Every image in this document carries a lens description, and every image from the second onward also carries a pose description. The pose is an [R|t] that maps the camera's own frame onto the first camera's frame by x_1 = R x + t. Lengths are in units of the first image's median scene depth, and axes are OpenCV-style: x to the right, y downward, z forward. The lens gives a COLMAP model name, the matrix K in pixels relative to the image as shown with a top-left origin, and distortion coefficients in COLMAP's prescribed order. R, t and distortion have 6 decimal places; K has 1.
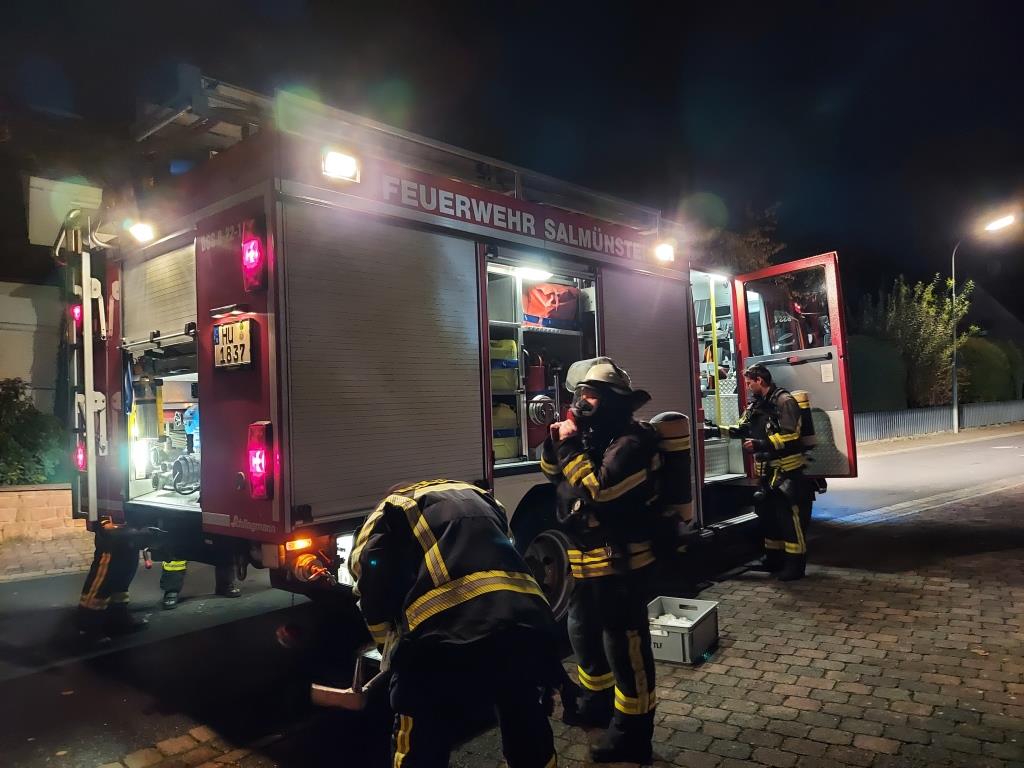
lens RADIAL K [[736.8, 0, 512.0], [0, 736.8, 384.0], [0, 0, 1]] dist [0.008711, -0.002289]
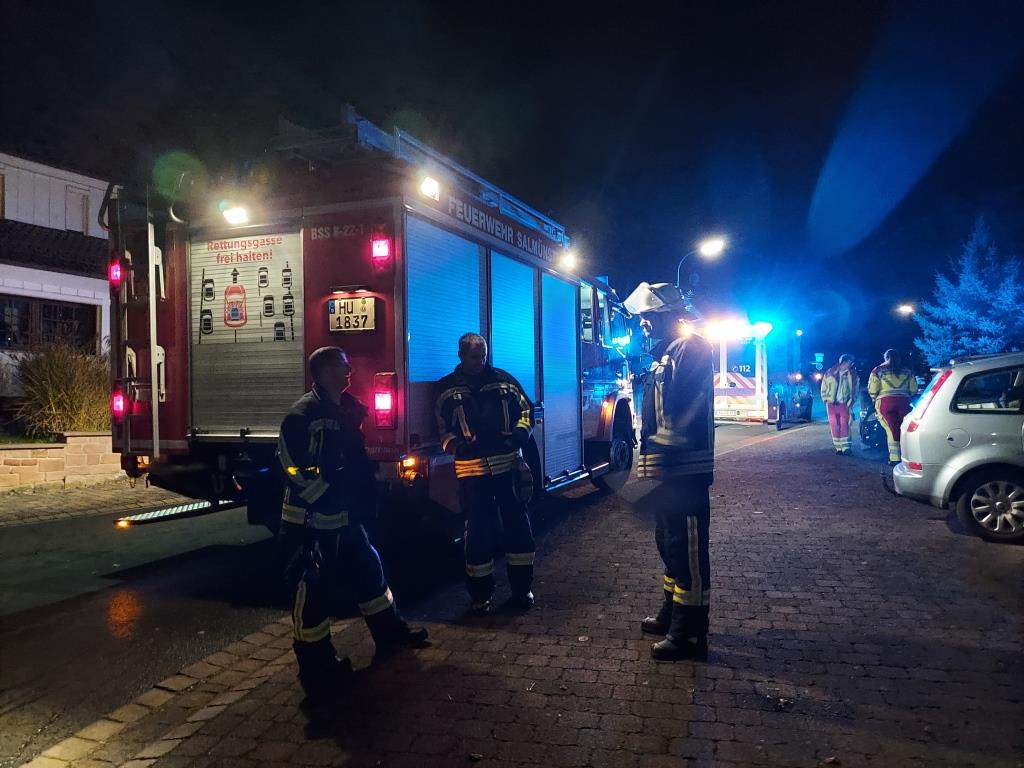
lens RADIAL K [[736.8, 0, 512.0], [0, 736.8, 384.0], [0, 0, 1]] dist [0.008711, -0.002289]
pose [[0.937677, 0.025962, 0.346538, -0.464411], [-0.034771, 0.999210, 0.019228, 0.029085], [-0.345765, -0.030079, 0.937839, -0.284995]]
